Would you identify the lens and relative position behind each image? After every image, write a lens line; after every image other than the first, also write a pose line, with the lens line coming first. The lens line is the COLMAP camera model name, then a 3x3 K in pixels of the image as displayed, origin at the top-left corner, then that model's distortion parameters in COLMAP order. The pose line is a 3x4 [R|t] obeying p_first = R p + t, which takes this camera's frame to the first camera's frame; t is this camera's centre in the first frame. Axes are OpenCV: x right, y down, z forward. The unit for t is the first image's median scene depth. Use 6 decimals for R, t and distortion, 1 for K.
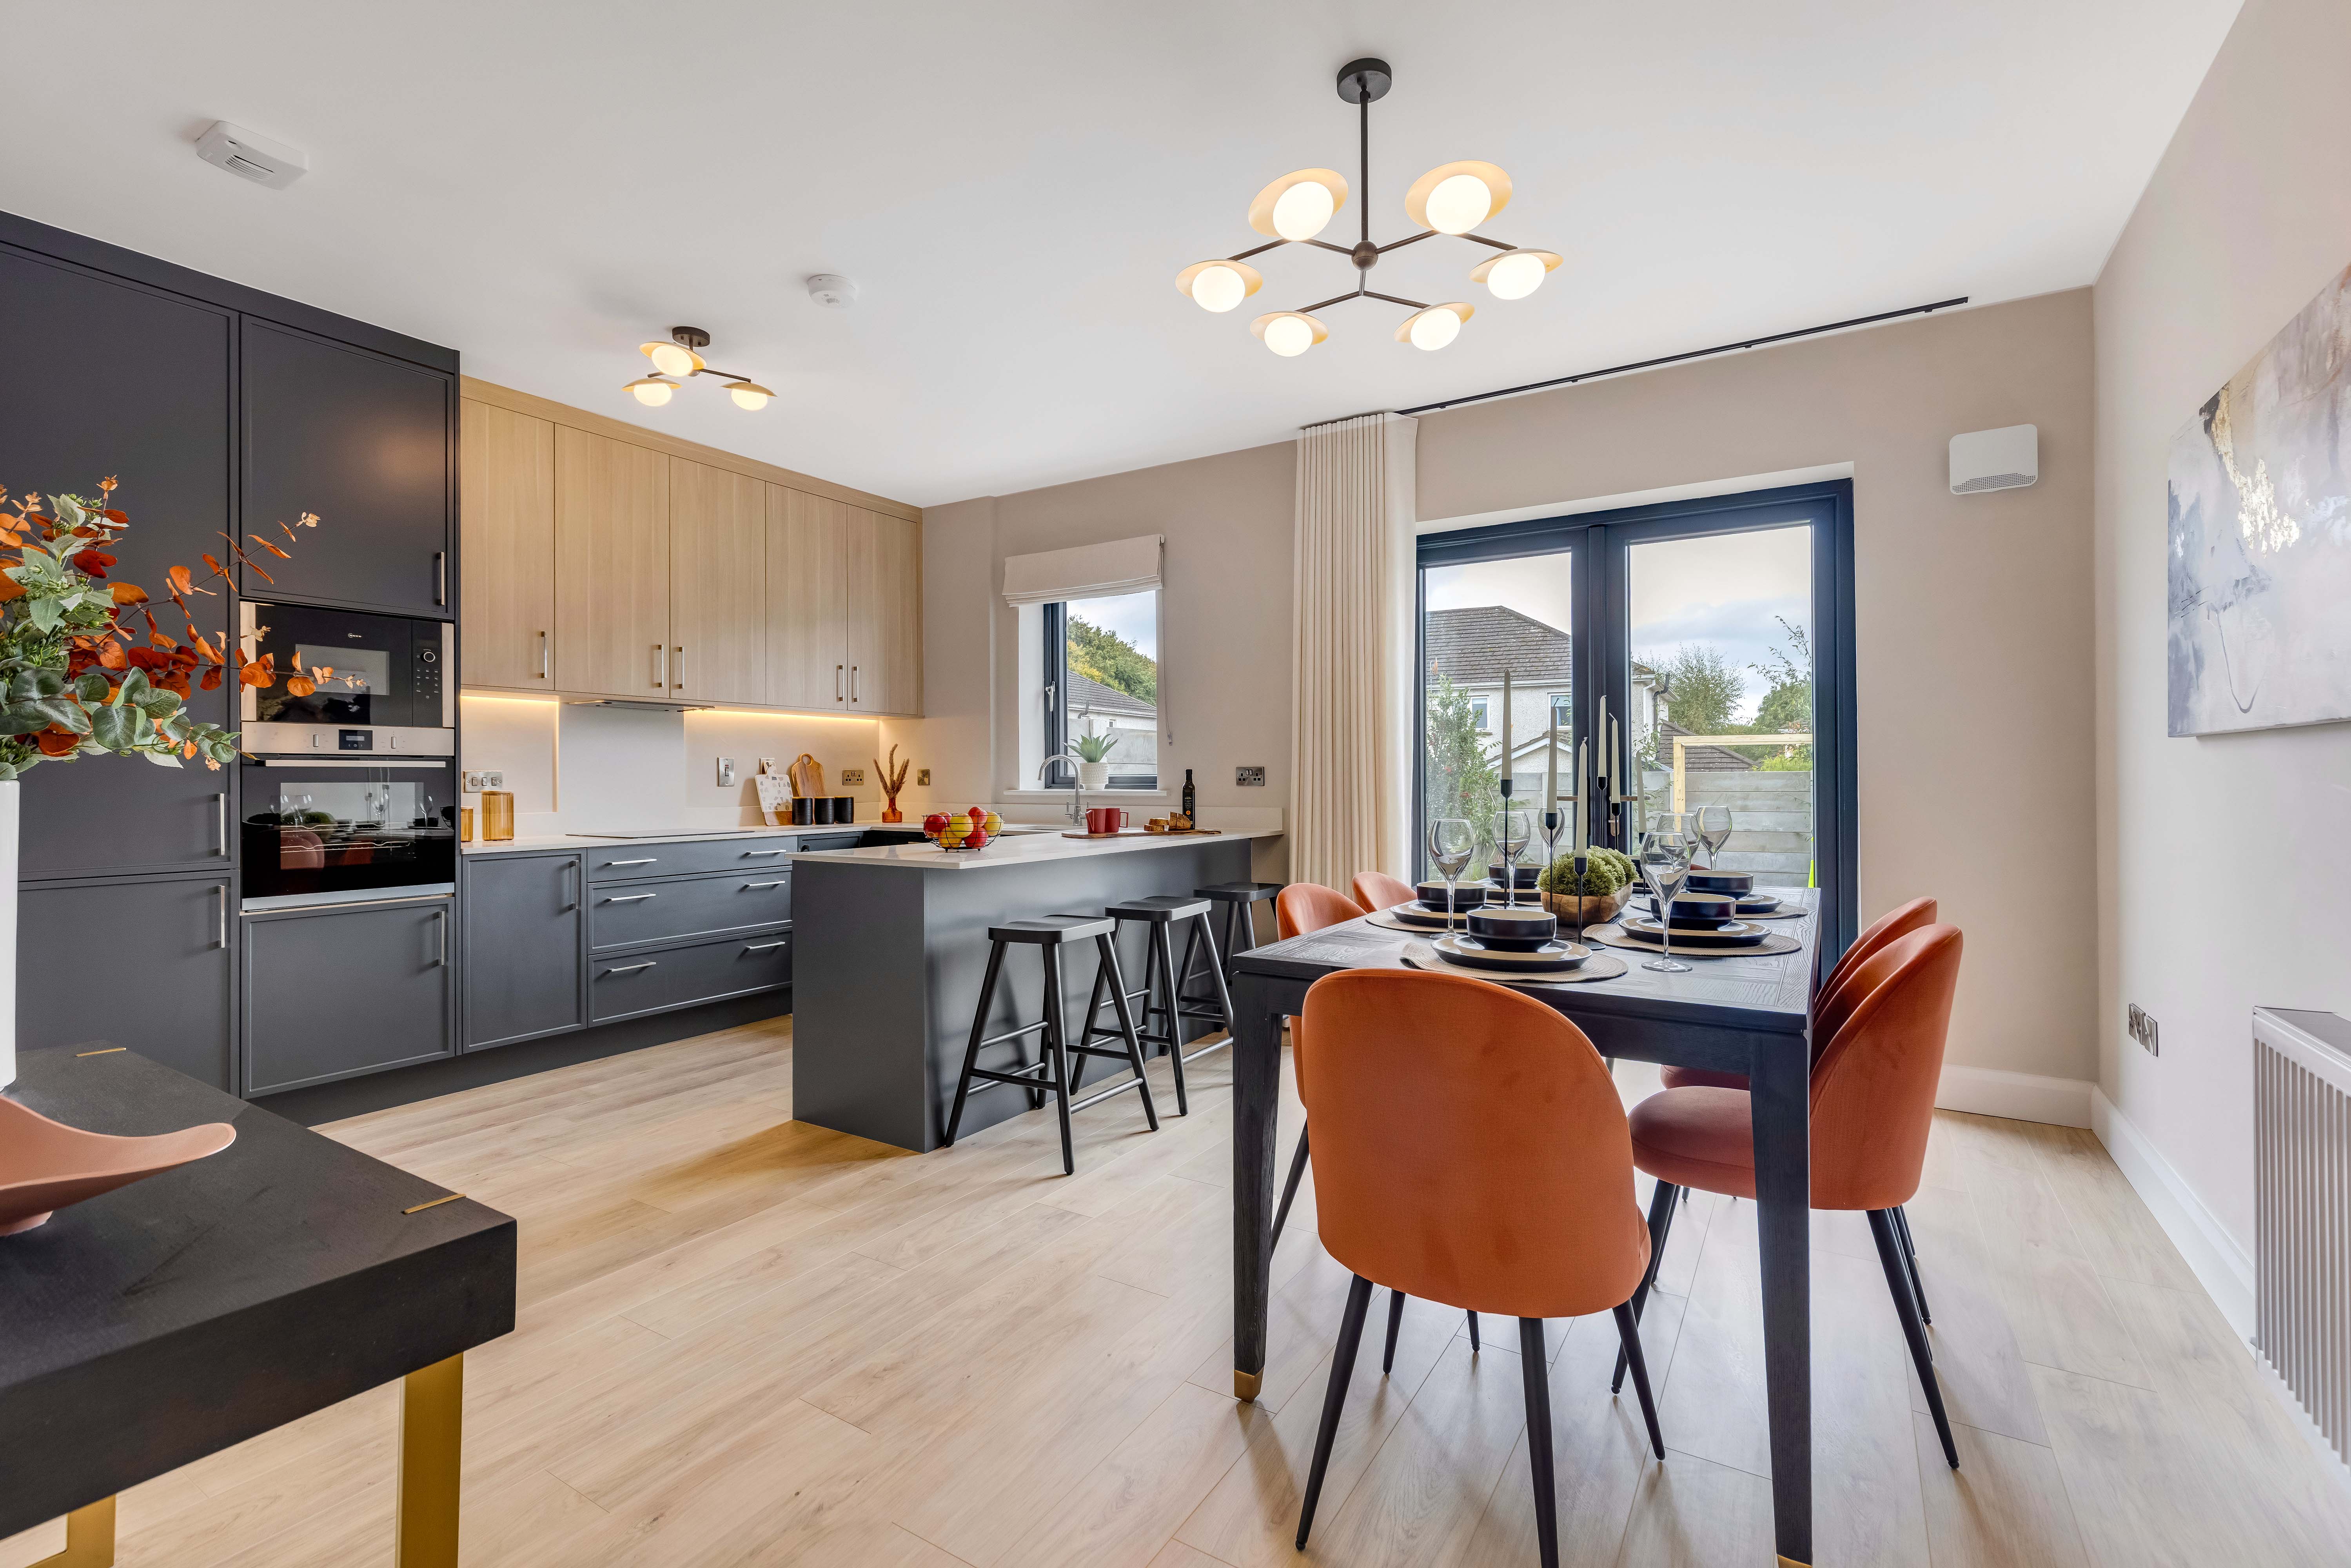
lens RADIAL K [[1050.7, 0, 1170.3], [0, 1050.7, 770.2], [0, 0, 1]] dist [0.005899, -0.000509]
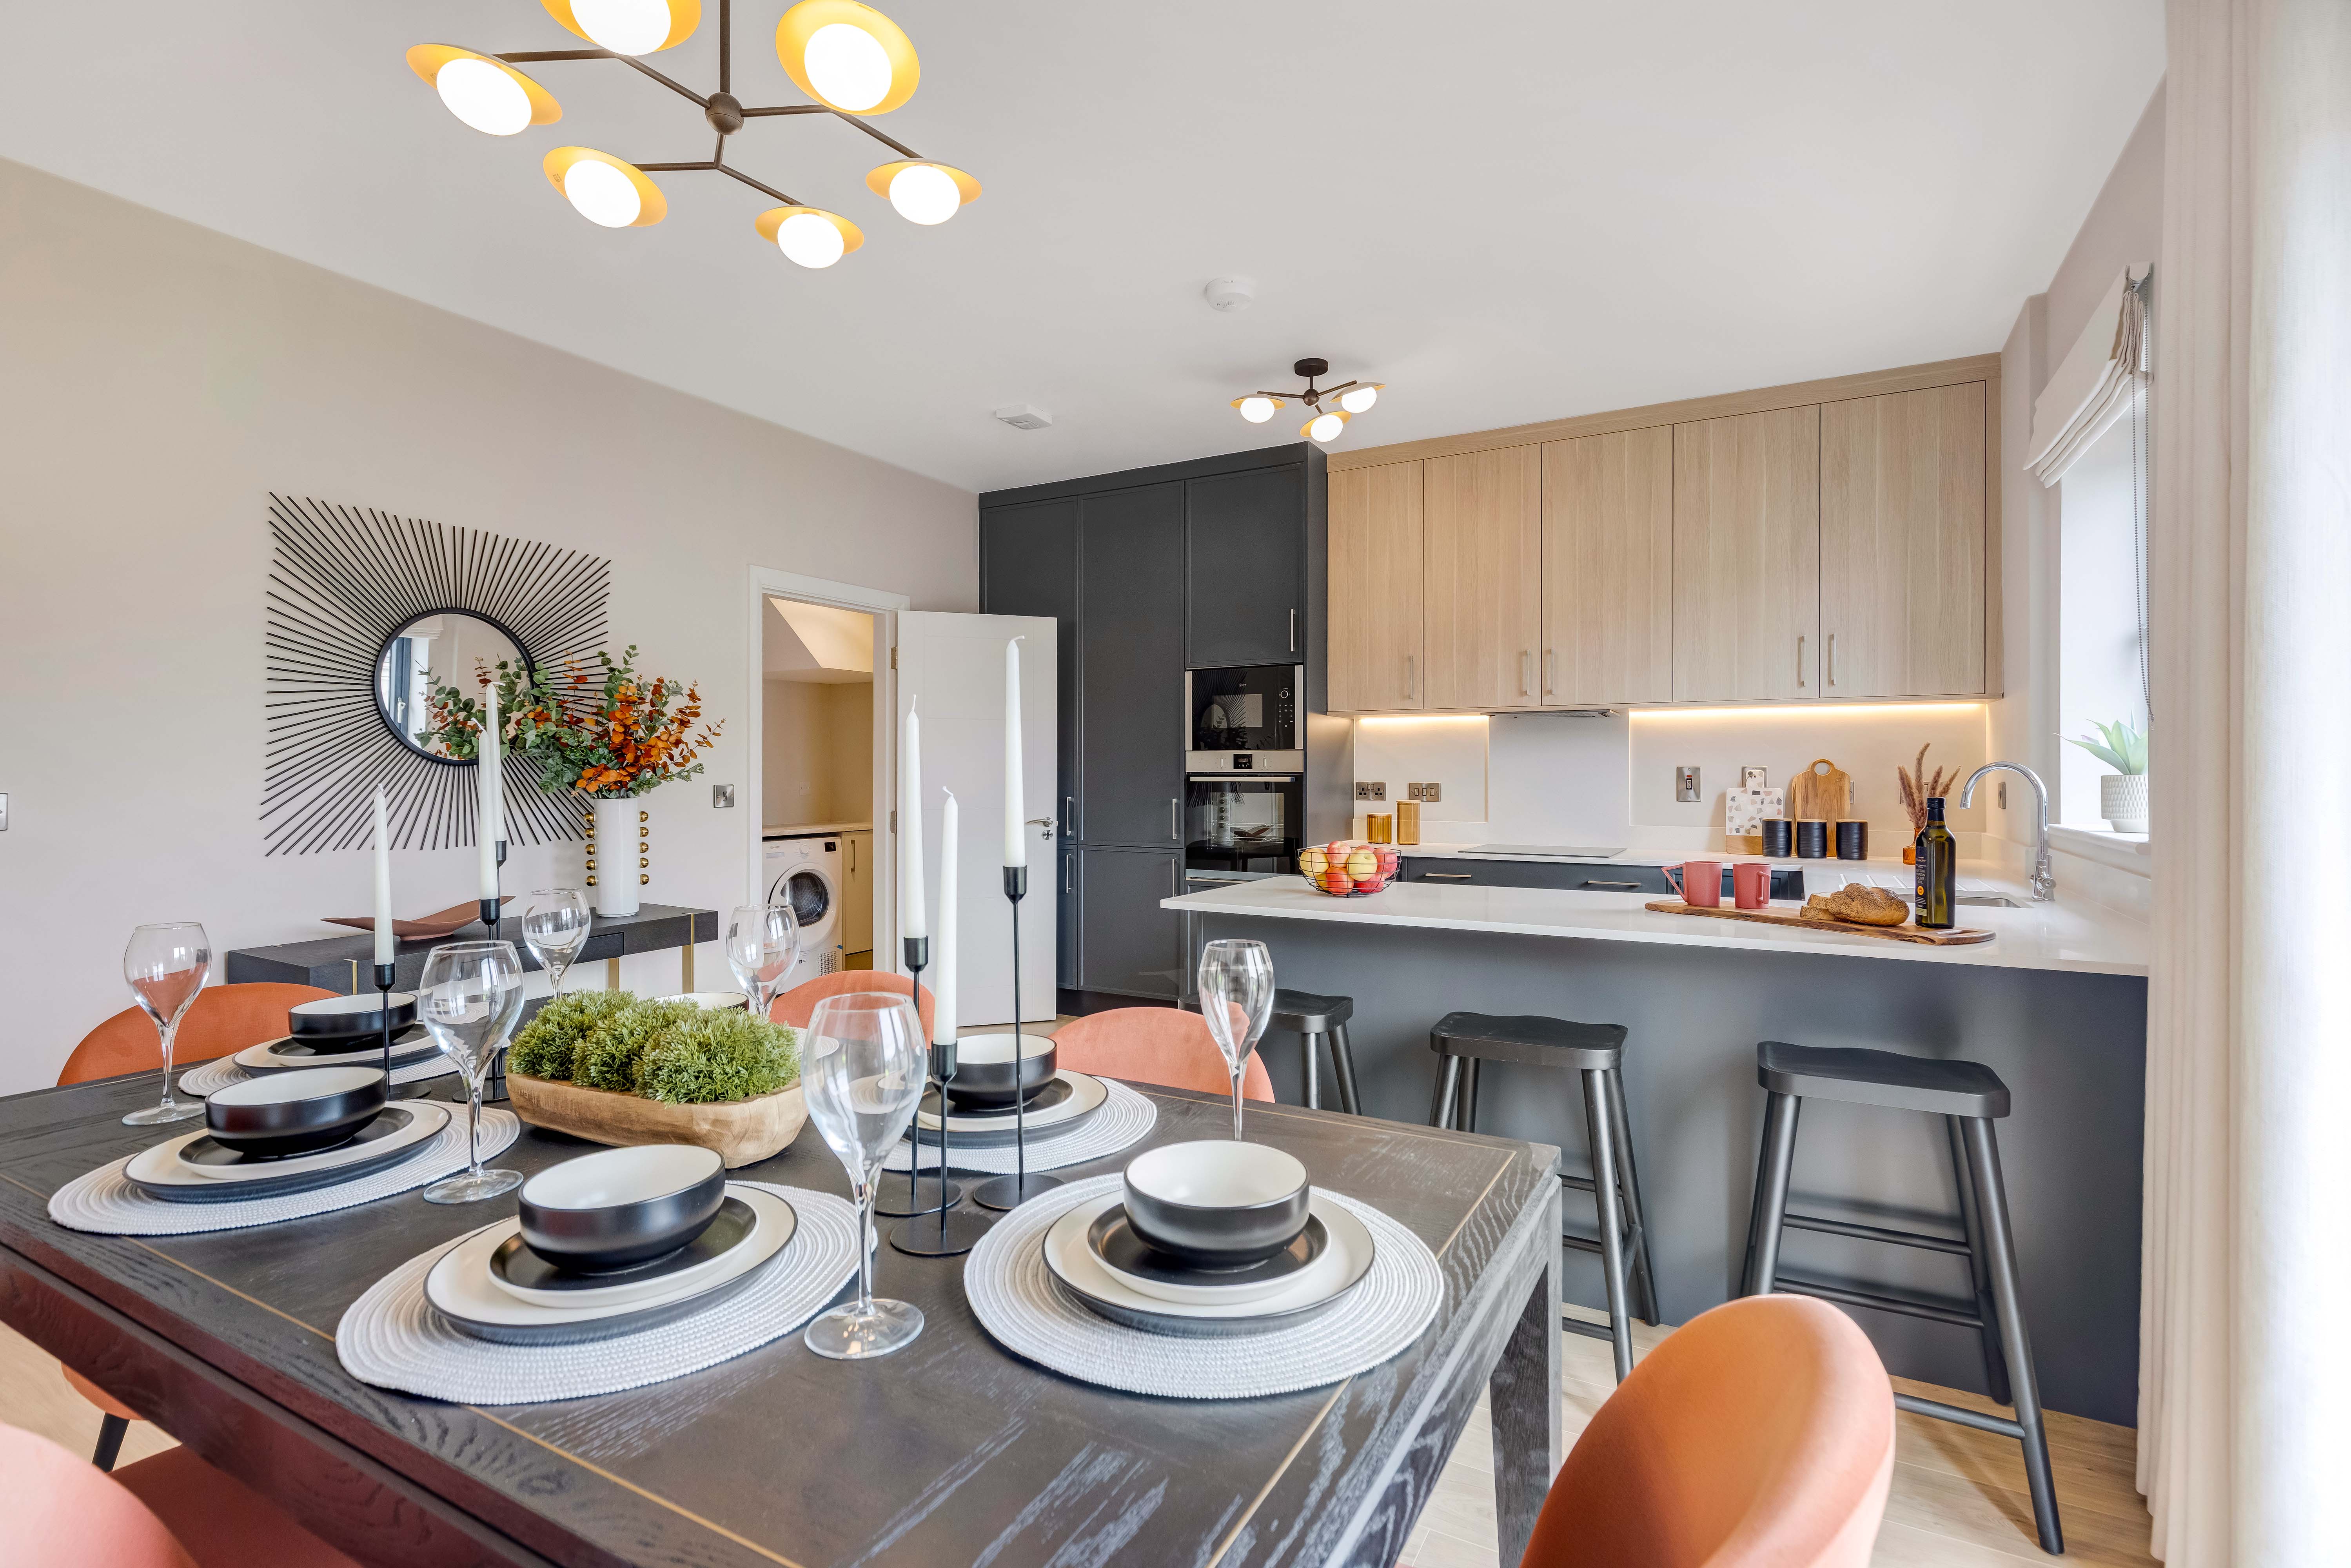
lens RADIAL K [[1093.8, 0, 1175.5], [0, 1093.8, 784.0], [0, 0, 1]] dist [-0.000553, -0.000053]
pose [[0.051005, 0.017176, -0.998551, 0.542204], [0.007876, 0.999814, 0.017600, -0.021669], [0.998667, -0.008762, 0.050861, 0.719820]]
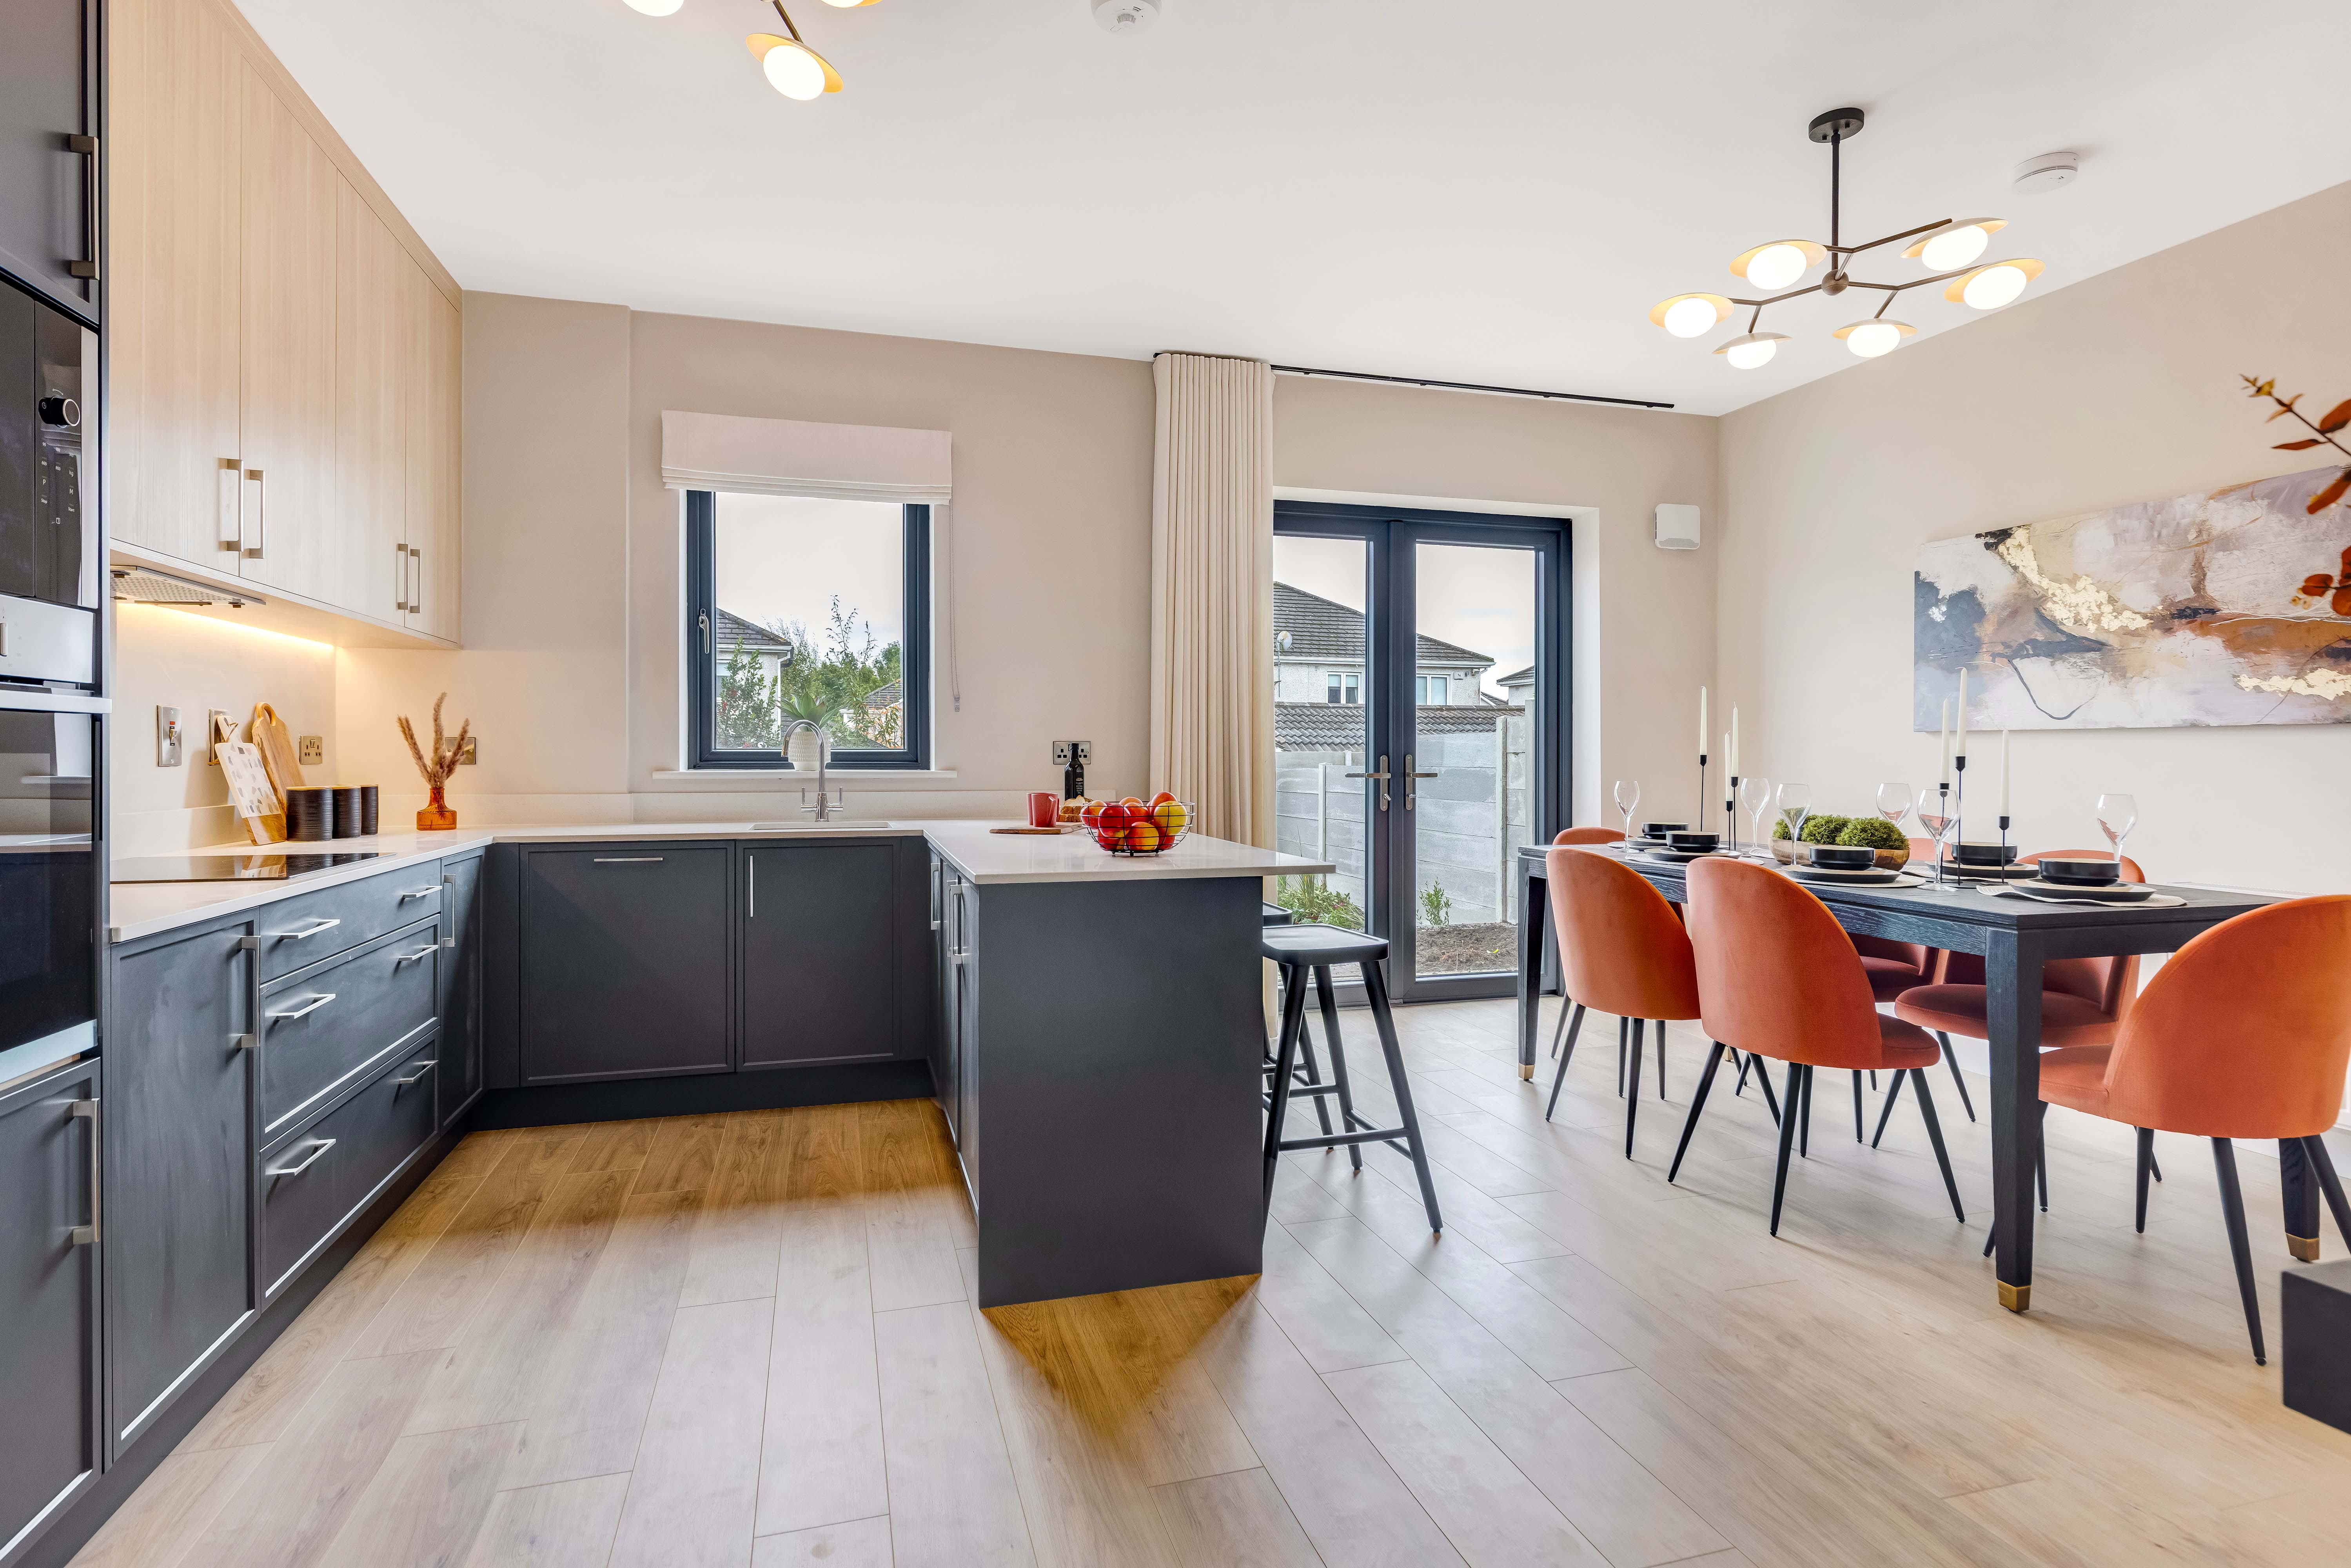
lens RADIAL K [[1183.8, 0, 1170.7], [0, 1183.8, 750.1], [0, 0, 1]] dist [-0.002559, 0.000514]
pose [[0.661434, 0.007823, 0.749962, -0.680629], [-0.008953, 0.999957, -0.002534, 0.006710], [-0.749950, -0.005038, 0.661476, 0.393489]]
